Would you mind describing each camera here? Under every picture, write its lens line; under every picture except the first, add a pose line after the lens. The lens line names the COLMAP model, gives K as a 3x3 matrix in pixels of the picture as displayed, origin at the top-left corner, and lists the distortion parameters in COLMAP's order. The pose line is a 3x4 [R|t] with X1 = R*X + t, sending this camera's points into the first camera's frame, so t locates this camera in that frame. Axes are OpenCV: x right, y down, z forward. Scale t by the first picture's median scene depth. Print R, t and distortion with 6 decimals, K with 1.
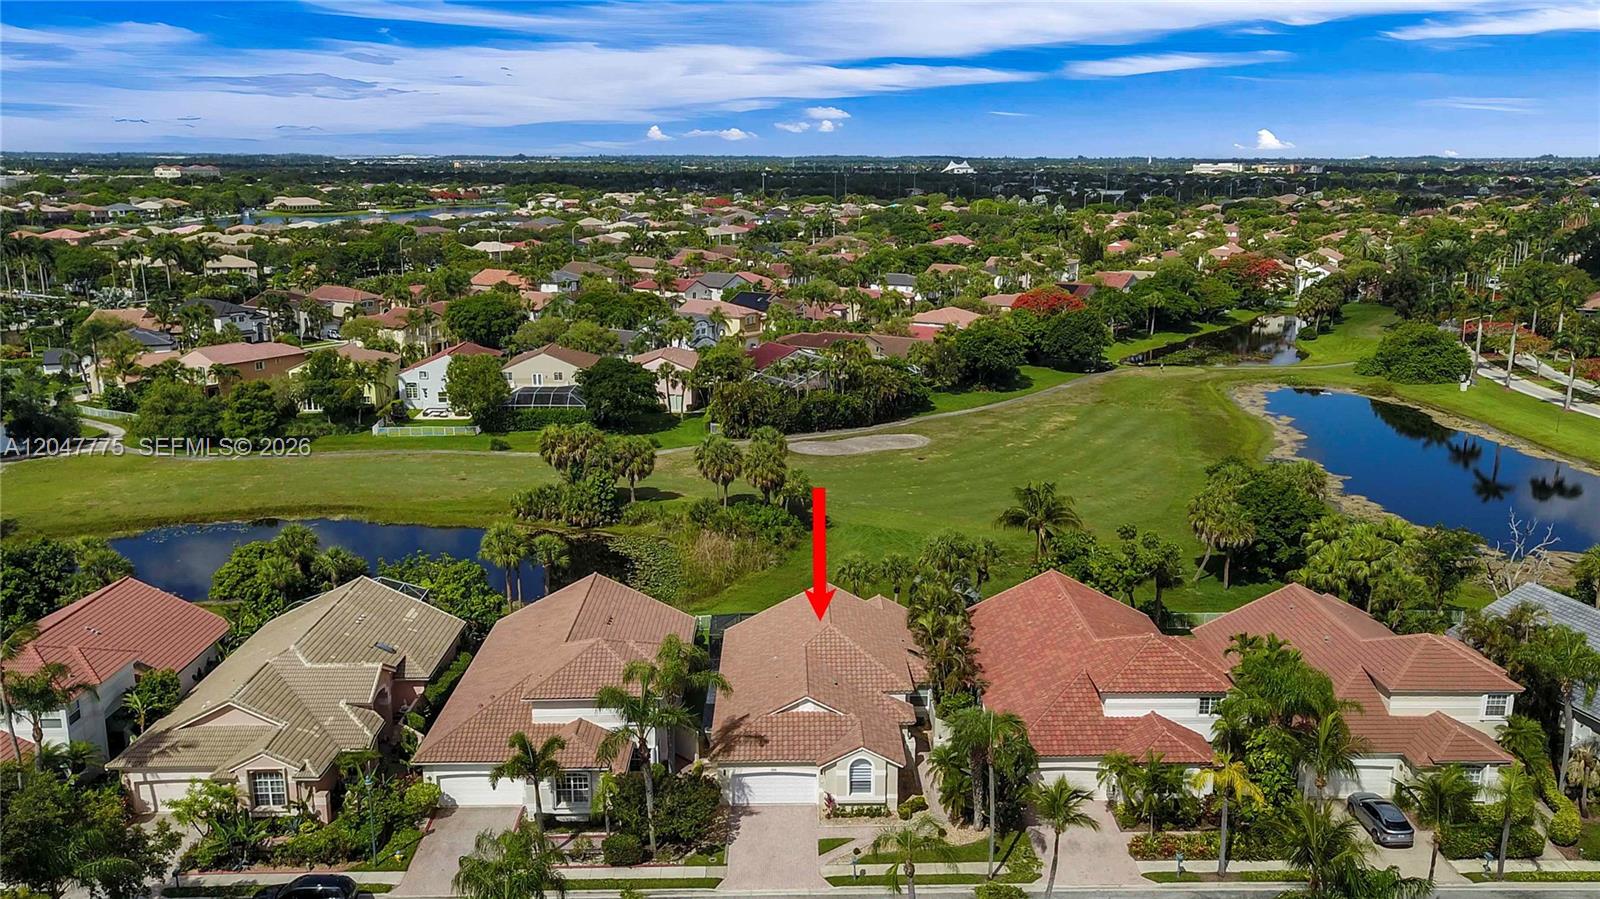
lens RADIAL K [[1213.4, 0, 806.2], [0, 1213.4, 512.6], [0, 0, 1]] dist [0.034183, 0.000594]
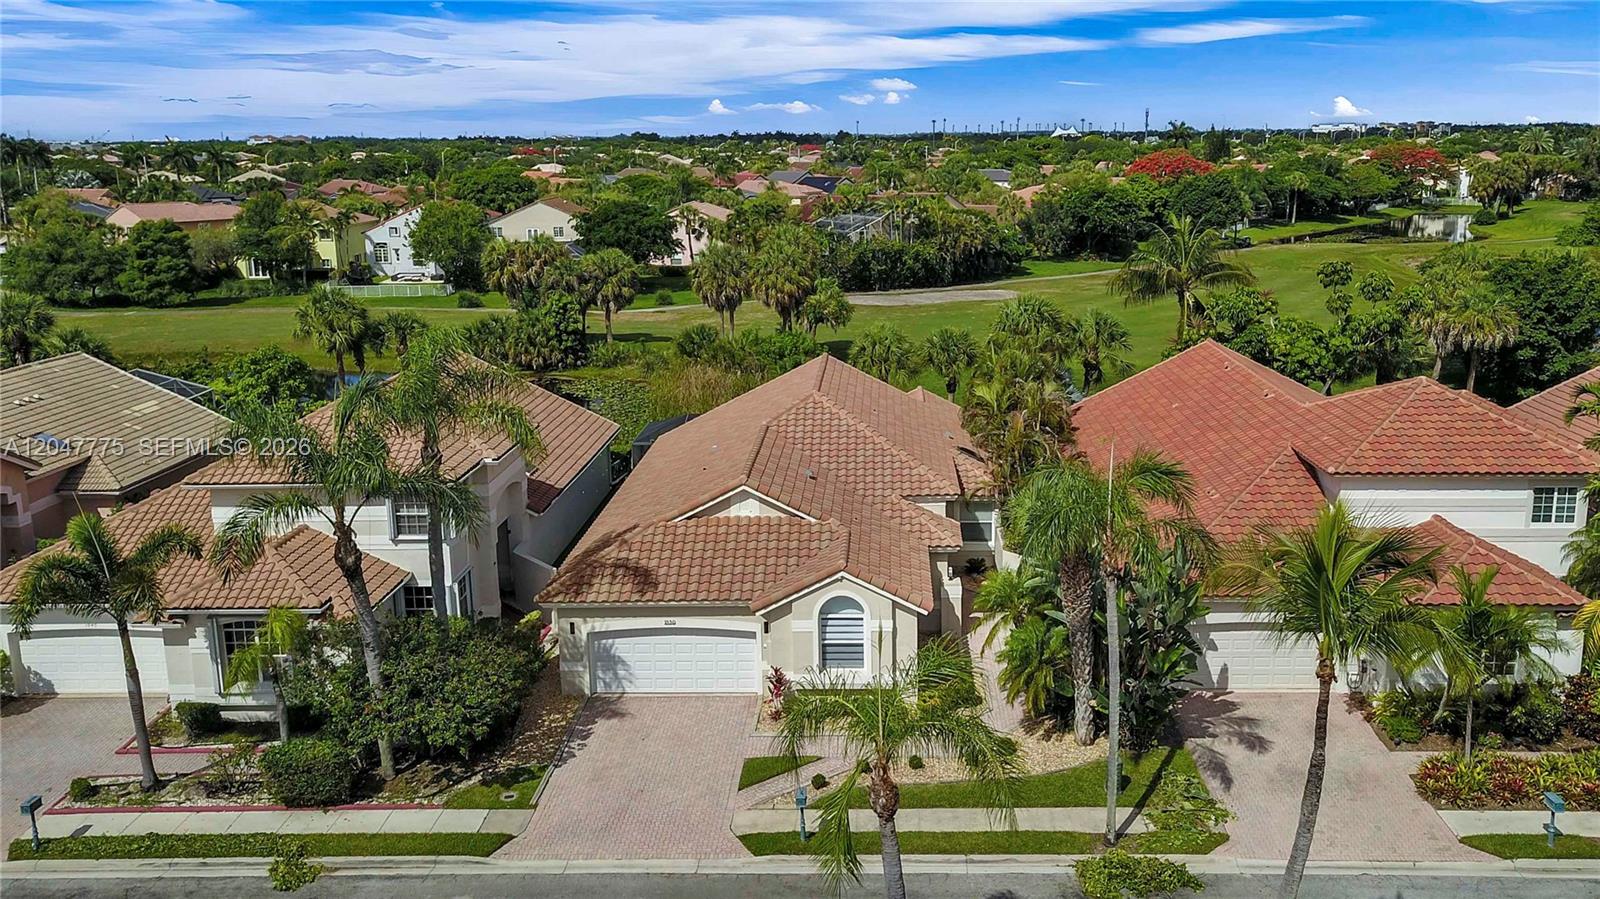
lens RADIAL K [[1245.0, 0, 849.4], [0, 1245.0, 443.3], [0, 0, 1]] dist [-0.007361, 0.079217]
pose [[0.998758, -0.003046, -0.049724, 0.054586], [0.000880, 0.999052, -0.043526, 0.120825], [0.049809, 0.043428, 0.997814, 0.370731]]
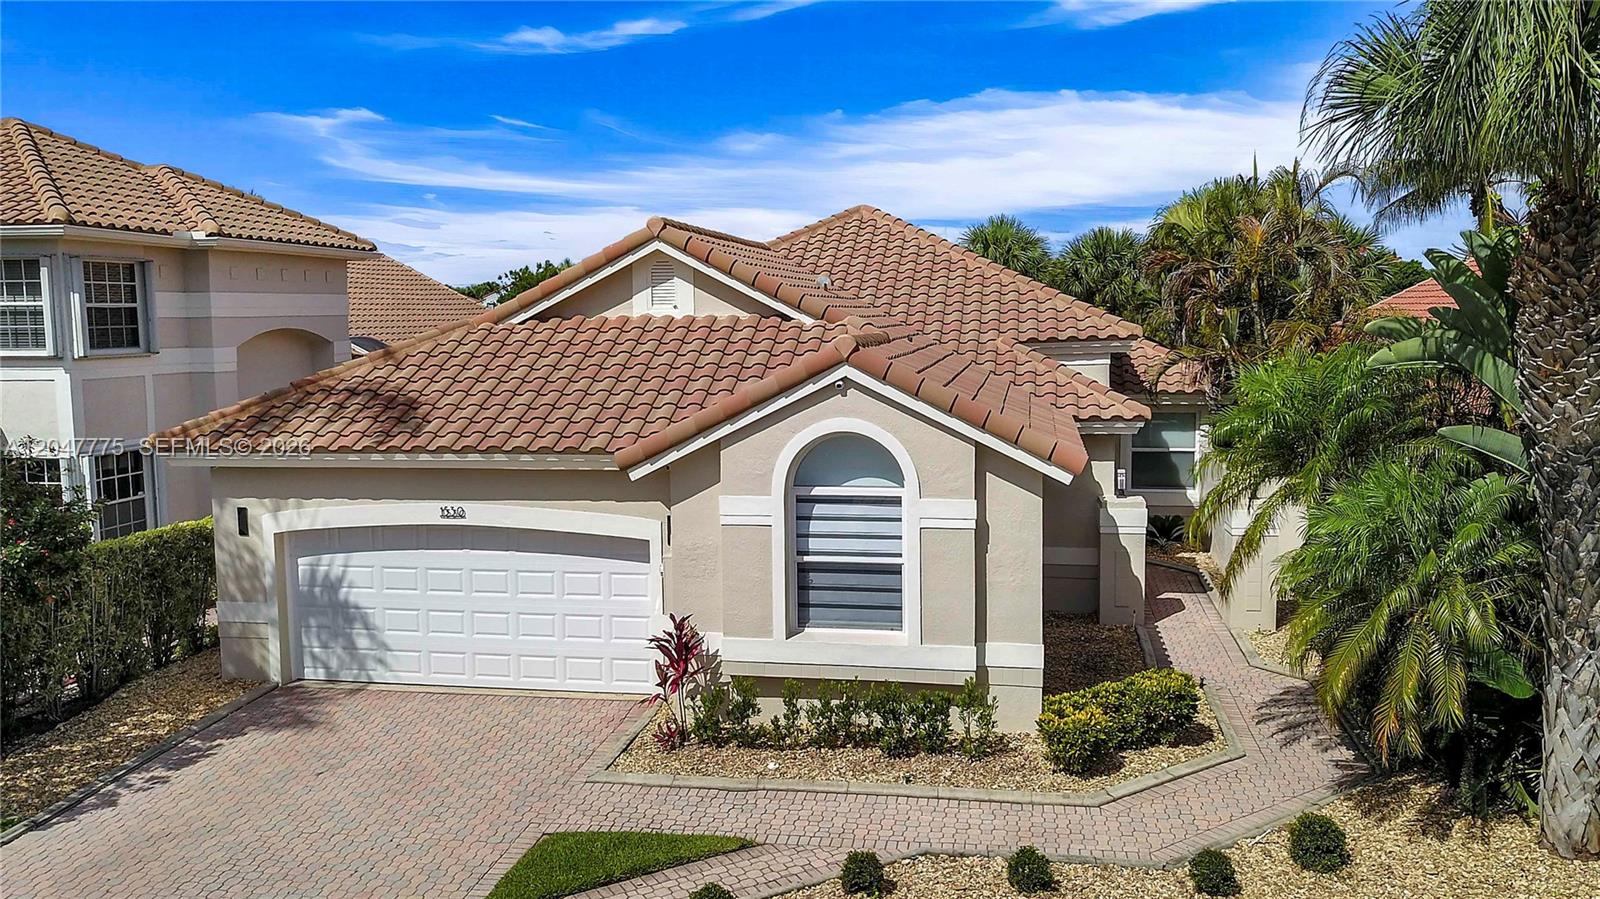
lens RADIAL K [[1213.4, 0, 806.2], [0, 1213.4, 512.6], [0, 0, 1]] dist [0.034183, 0.000594]
pose [[0.980439, 0.010270, -0.196555, 0.056944], [-0.034366, 0.992230, -0.119579, 0.176242], [0.193800, 0.123995, 0.973174, 0.606042]]
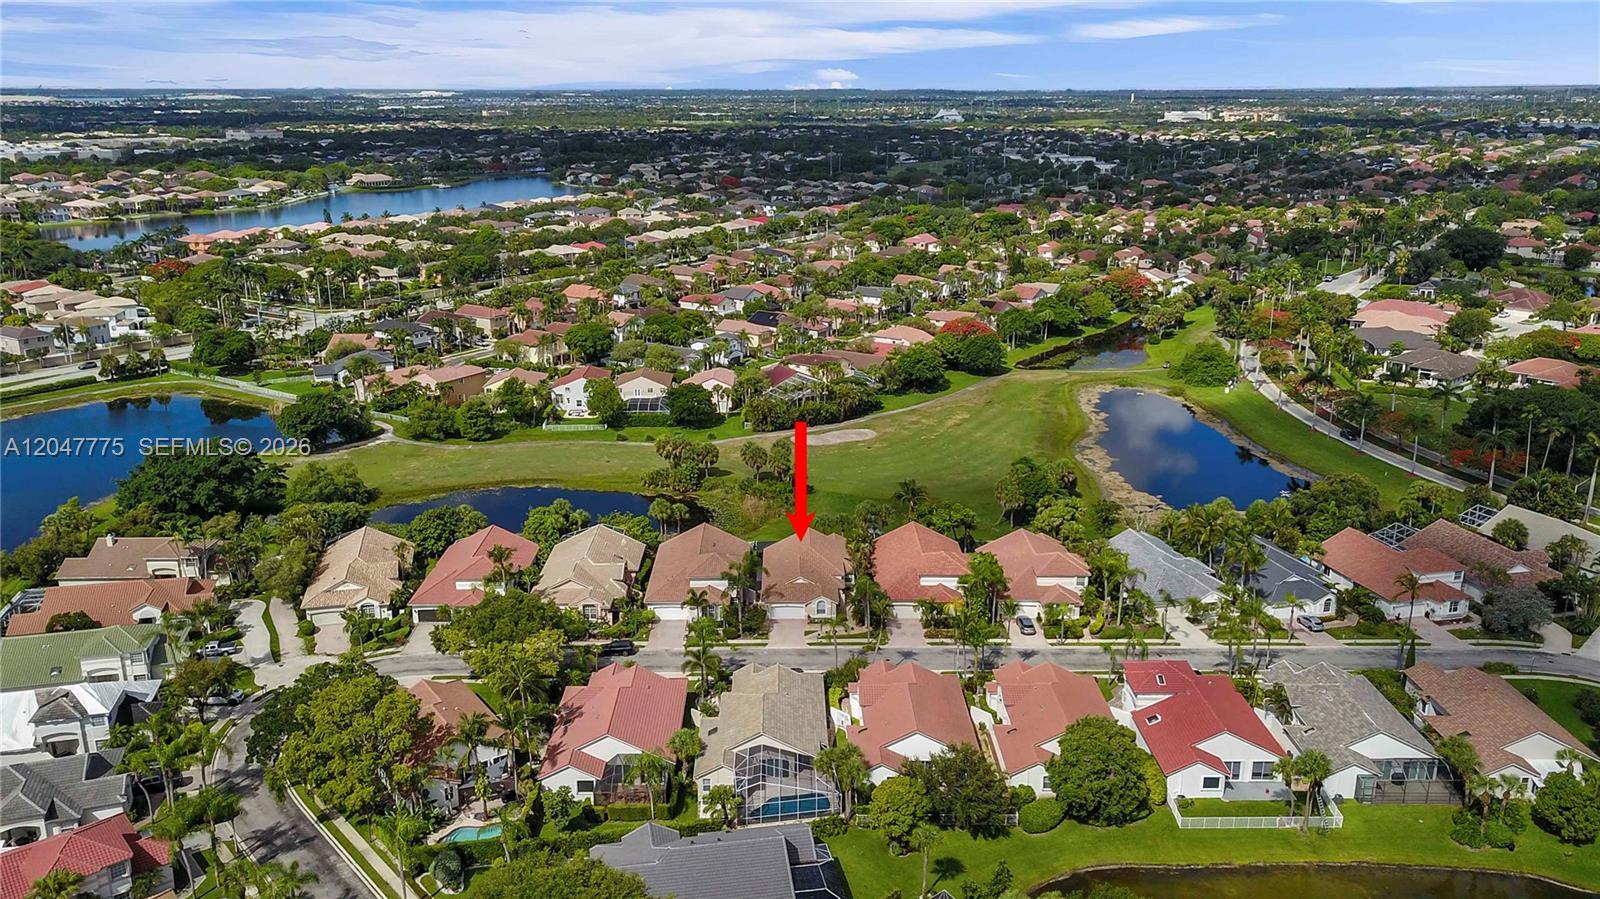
lens RADIAL K [[1165.1, 0, 800.0], [0, 1165.1, 449.5], [0, 0, 1]] dist [0.141204, -0.210768]
pose [[0.999982, 0.001301, -0.005831, 0.010812], [-0.001193, 0.999827, 0.018576, -0.118224], [0.005854, -0.018569, 0.999810, -1.067949]]
